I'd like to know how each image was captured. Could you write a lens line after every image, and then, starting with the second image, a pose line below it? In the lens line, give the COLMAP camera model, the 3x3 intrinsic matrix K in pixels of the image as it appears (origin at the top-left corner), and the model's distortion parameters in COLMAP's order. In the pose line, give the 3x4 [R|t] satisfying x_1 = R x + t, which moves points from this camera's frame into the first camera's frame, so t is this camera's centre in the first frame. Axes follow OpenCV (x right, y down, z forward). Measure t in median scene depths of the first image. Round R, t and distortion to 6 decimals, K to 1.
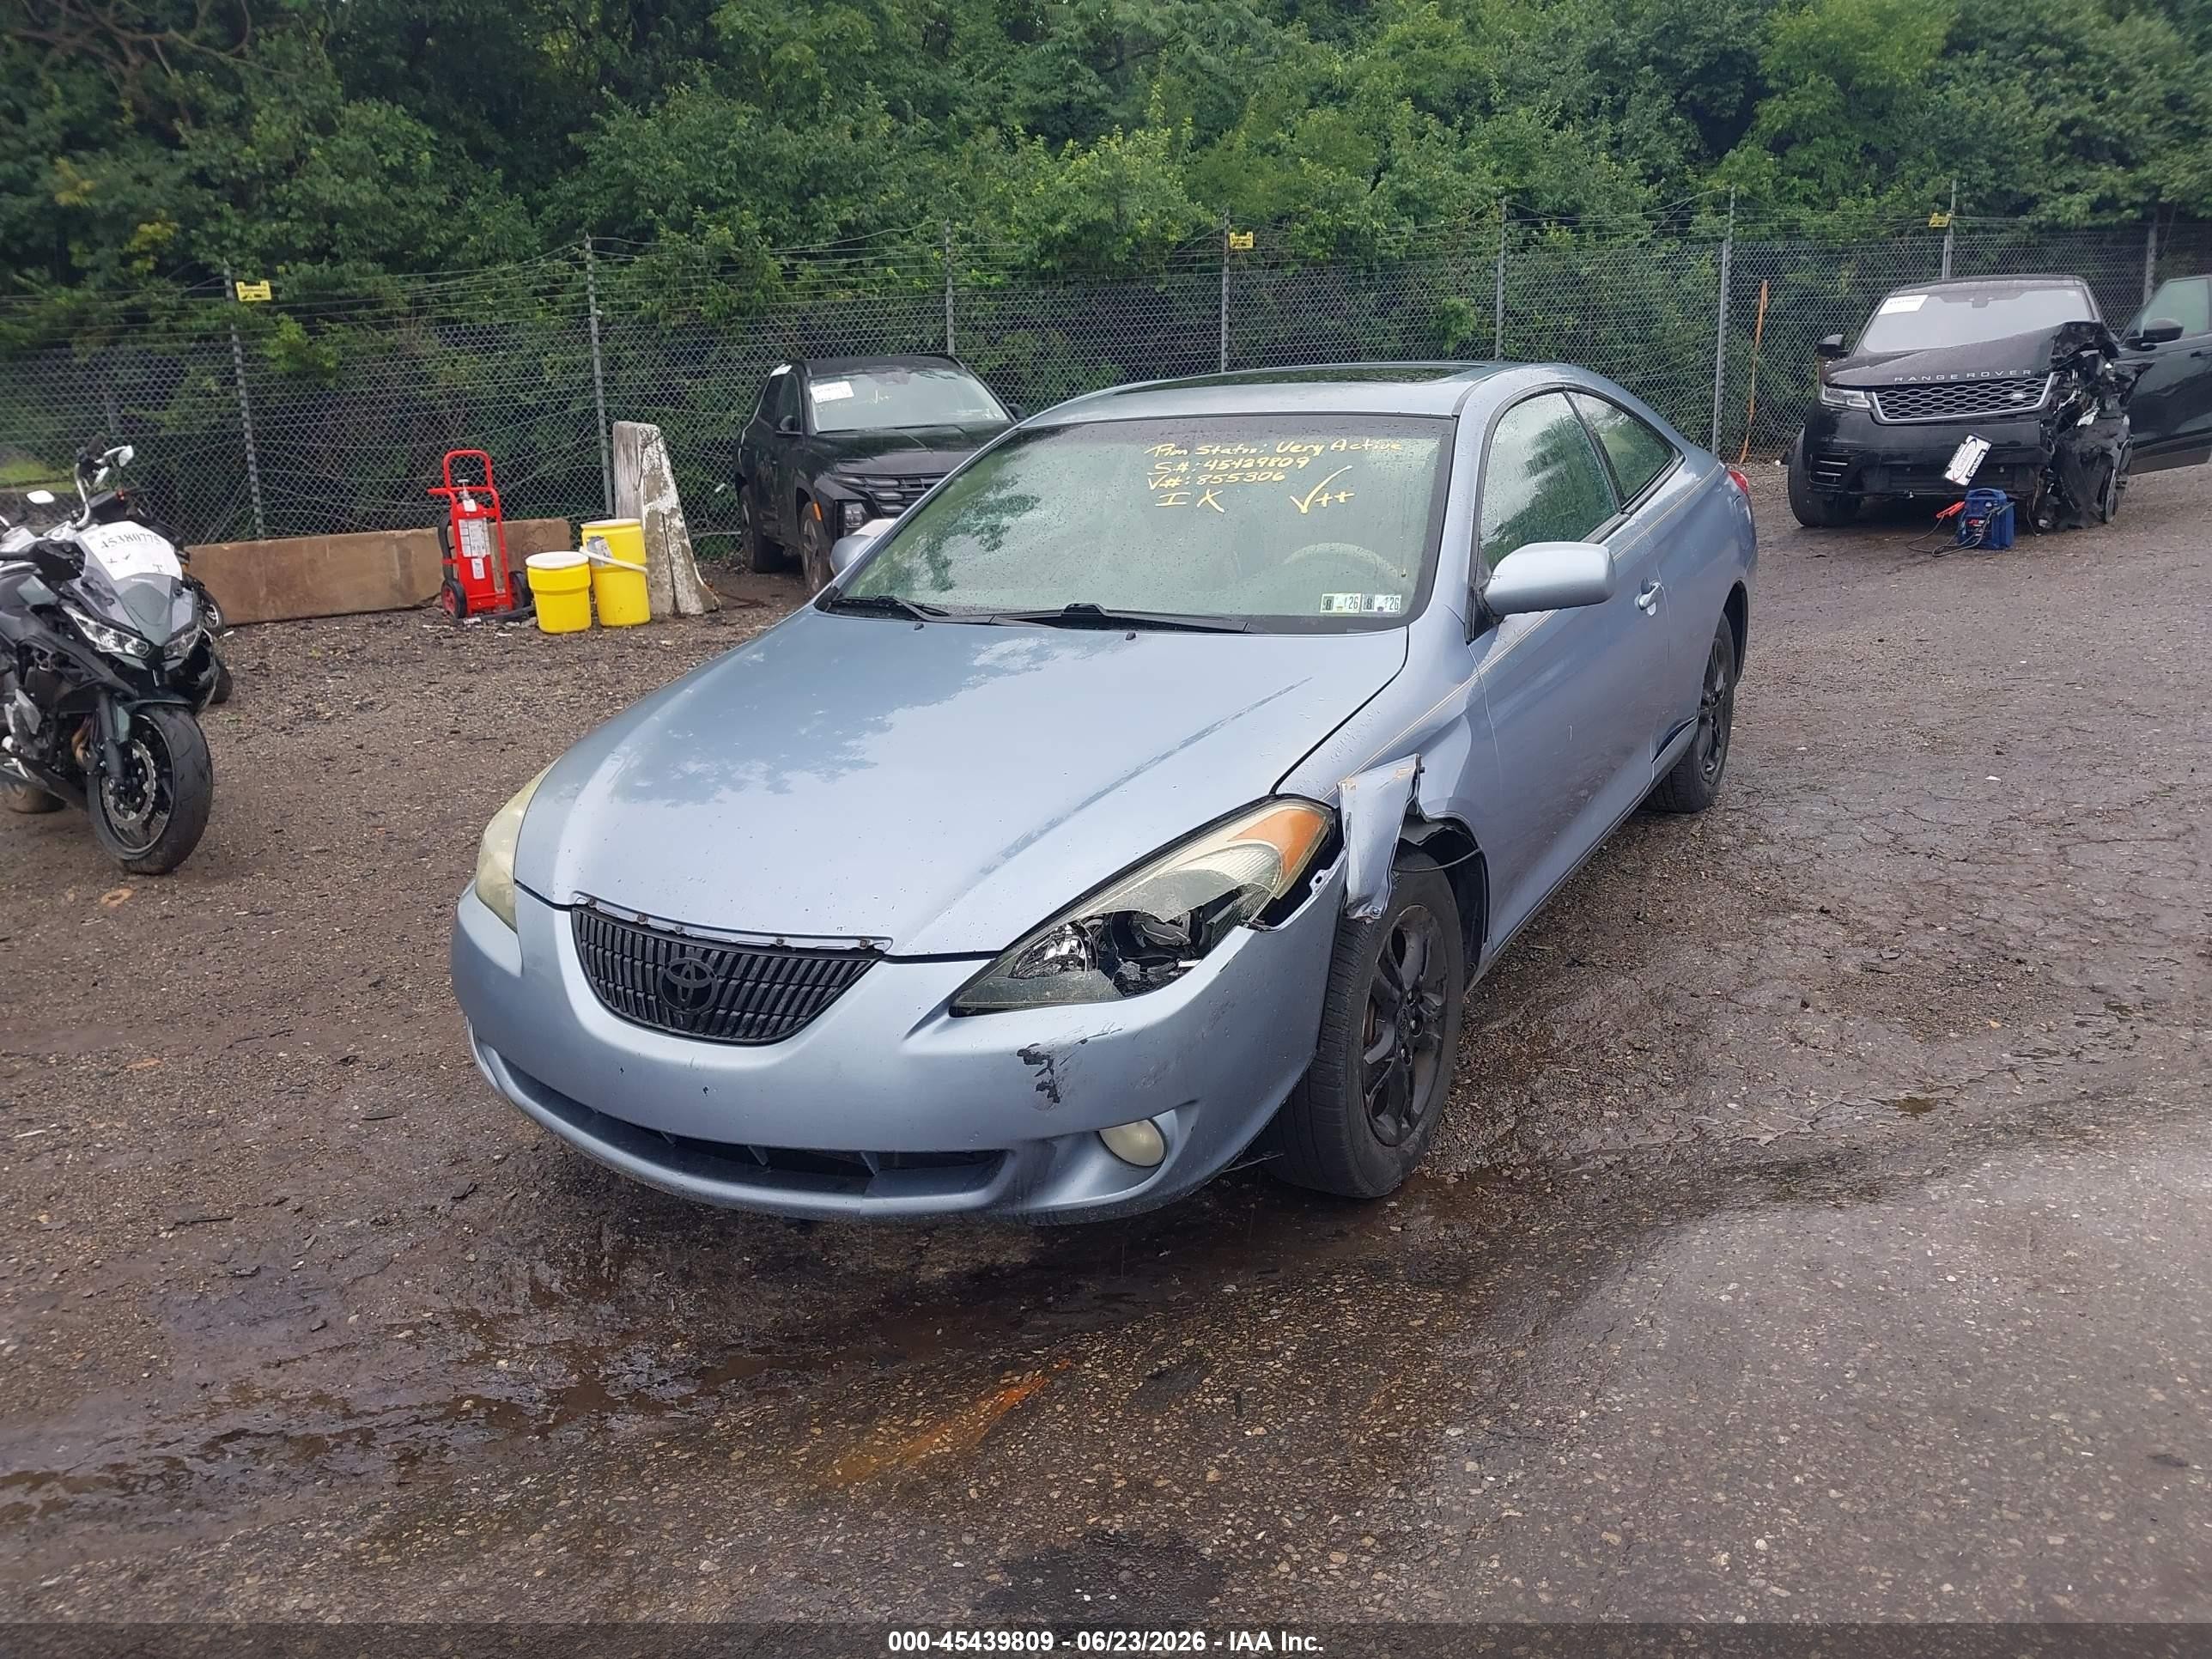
lens RADIAL K [[1773.7, 0, 1108.2], [0, 1773.7, 836.0], [0, 0, 1]] dist [0.012130, -0.013685]
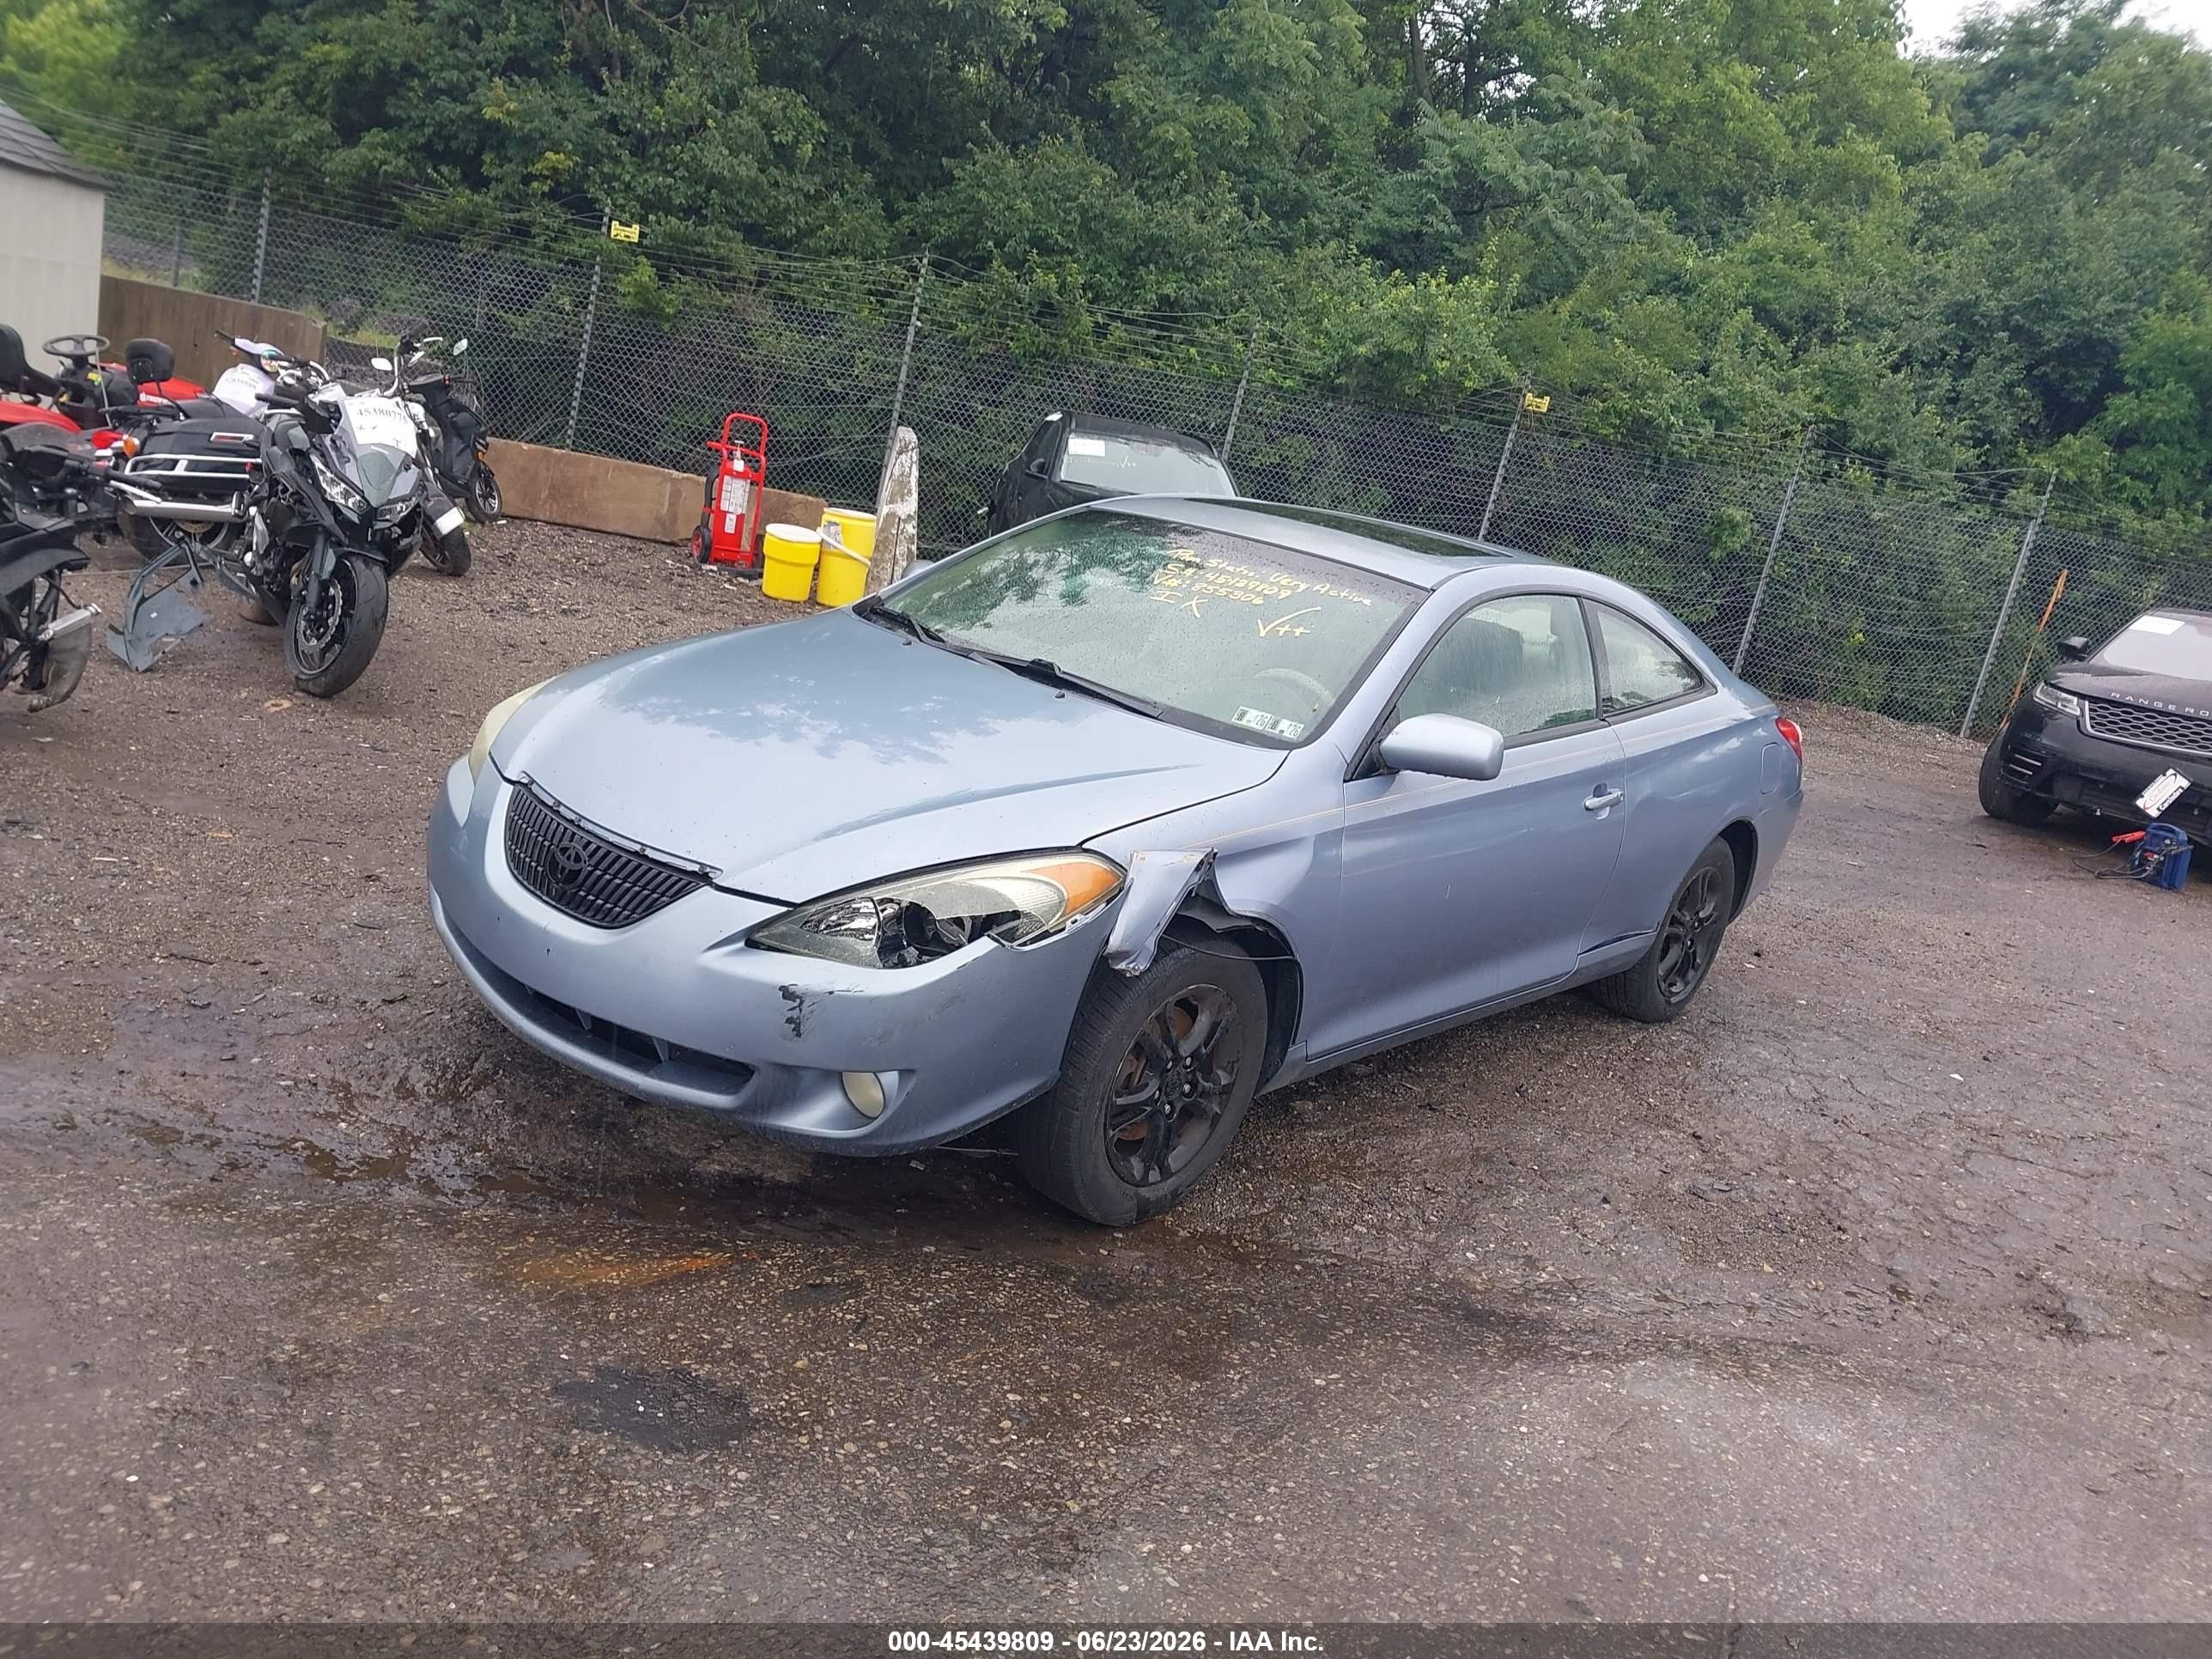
lens RADIAL K [[1773.7, 0, 1100.8], [0, 1773.7, 840.6], [0, 0, 1]] dist [0.012130, -0.013685]
pose [[0.952639, 0.272201, -0.135593, 0.051154], [-0.277760, 0.960362, -0.023551, -0.000888], [0.123807, 0.060098, 0.990485, -0.028848]]
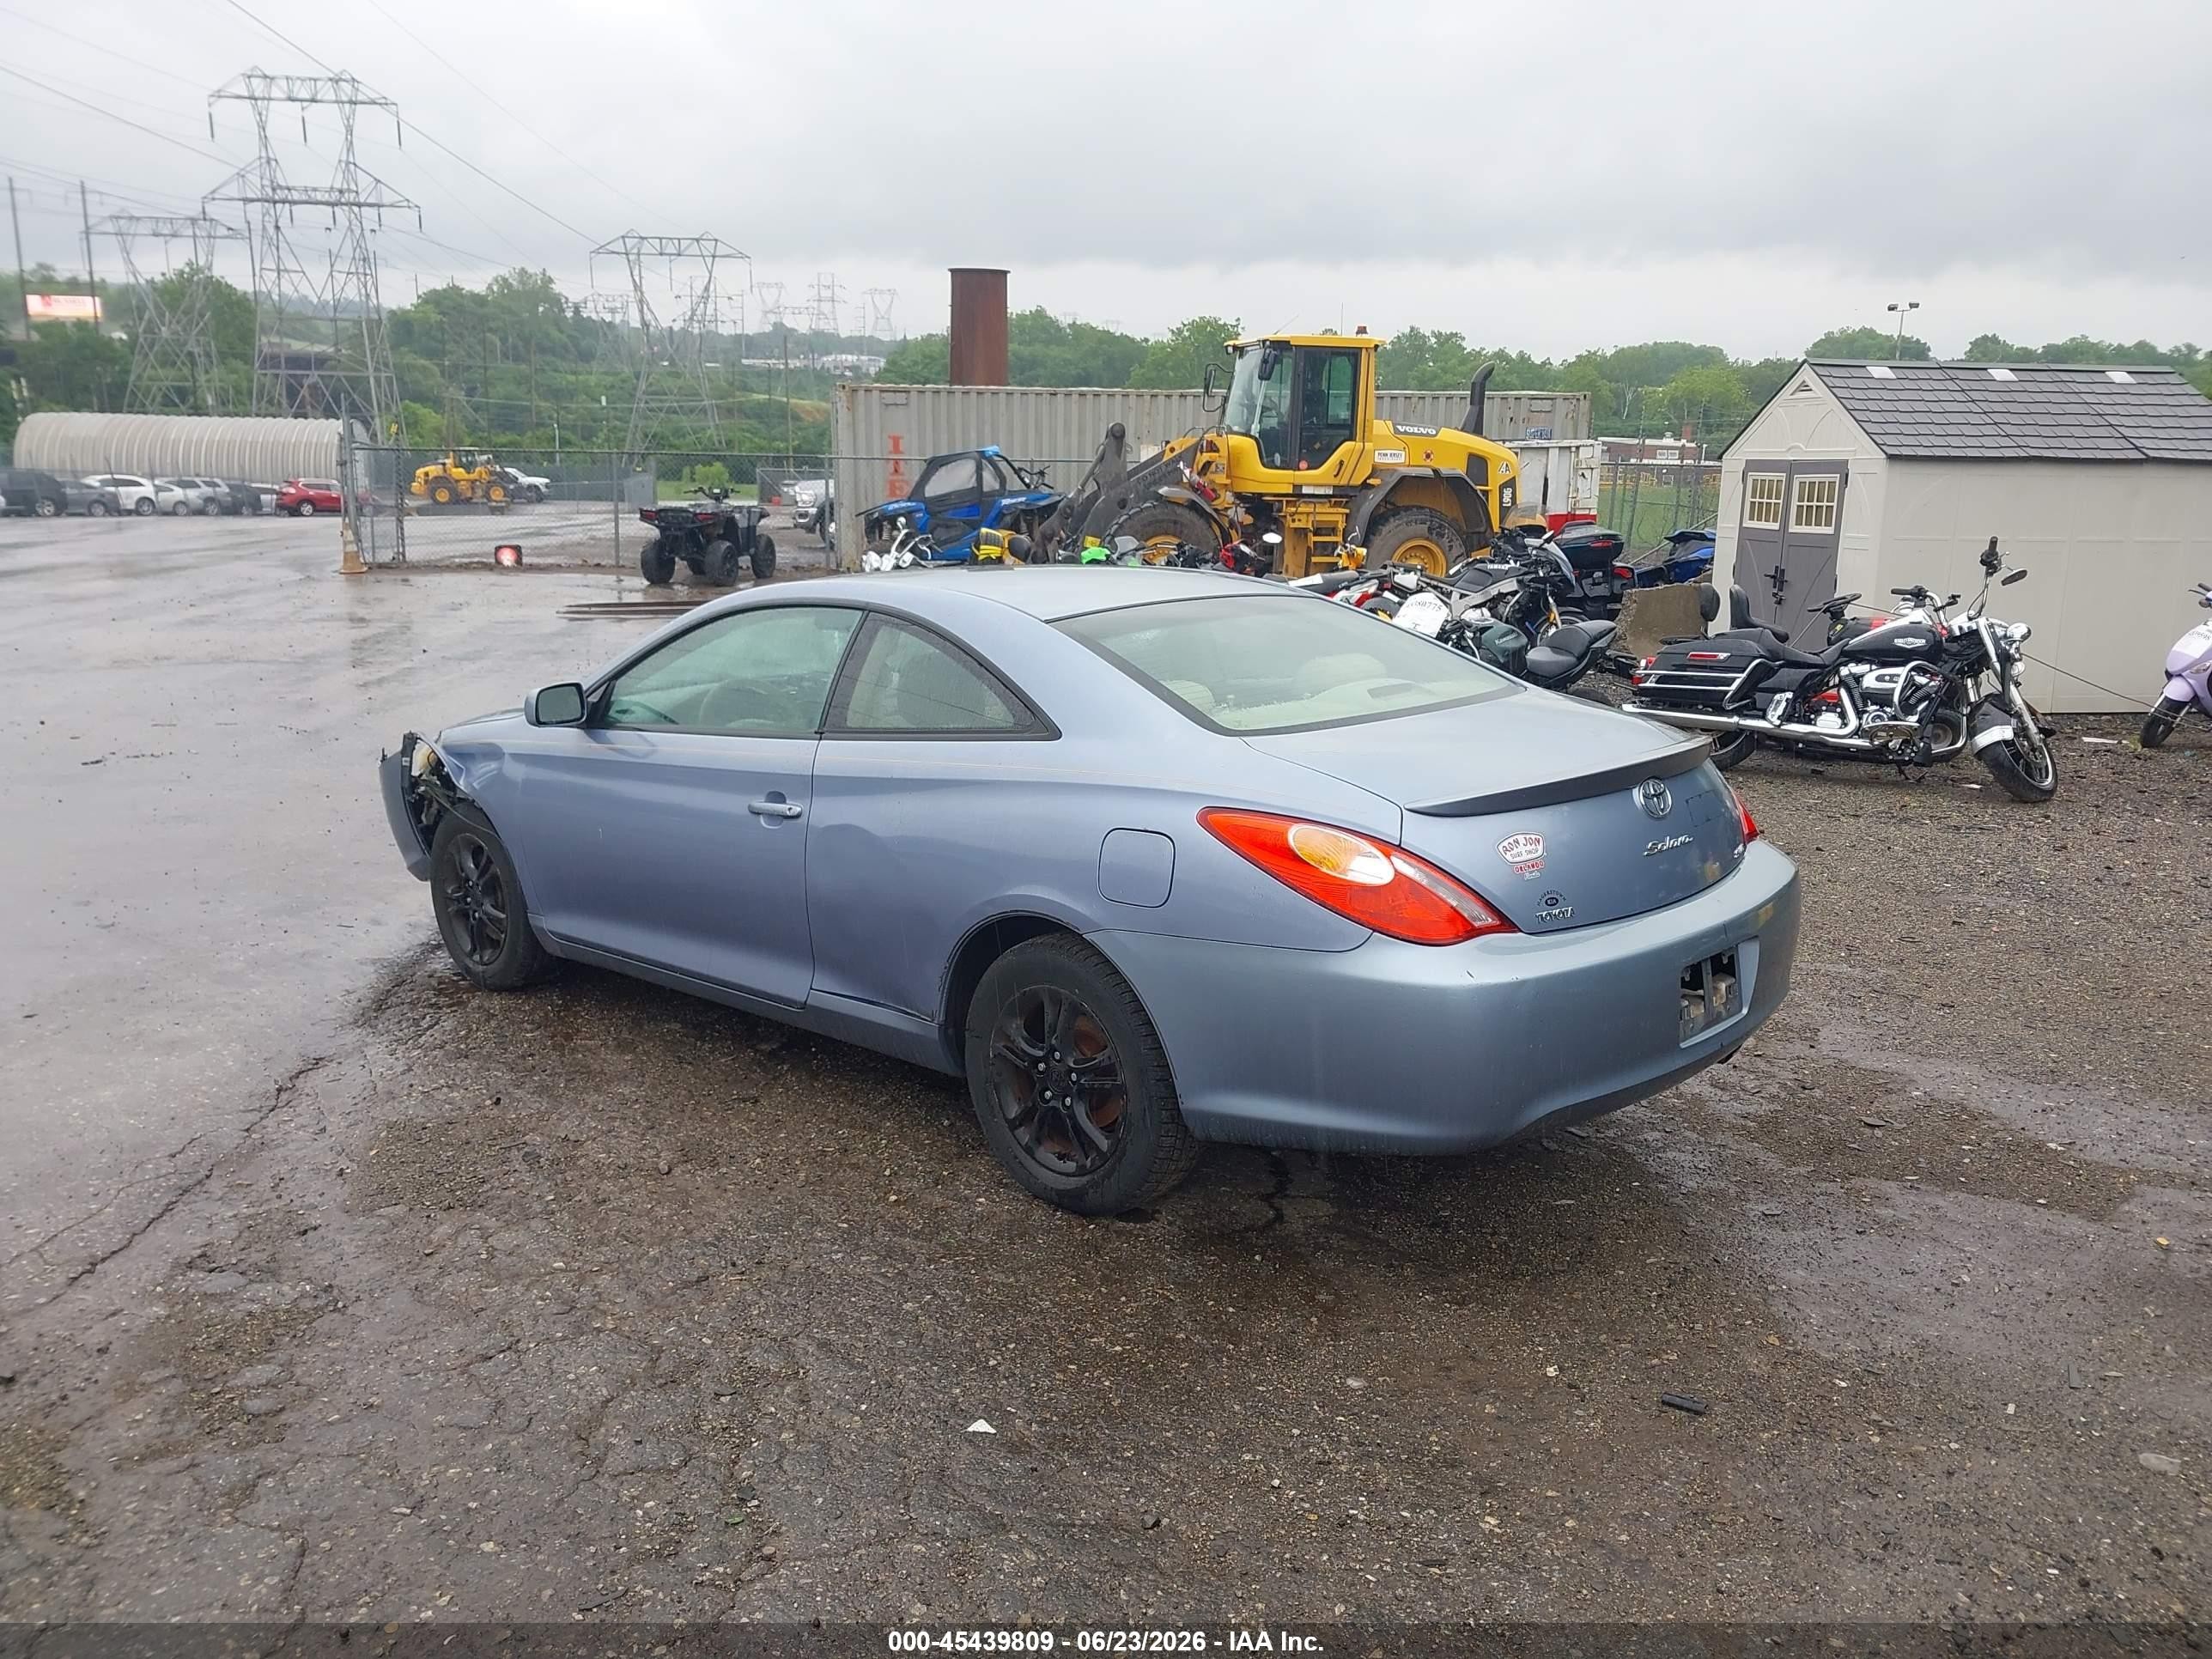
lens RADIAL K [[1773.7, 0, 1120.7], [0, 1773.7, 819.0], [0, 0, 1]] dist [0.012130, -0.013685]
pose [[-0.224194, 0.233961, -0.946044, 0.374088], [-0.244602, 0.926172, 0.287012, -0.144050], [0.943349, 0.295750, -0.150415, 0.409071]]
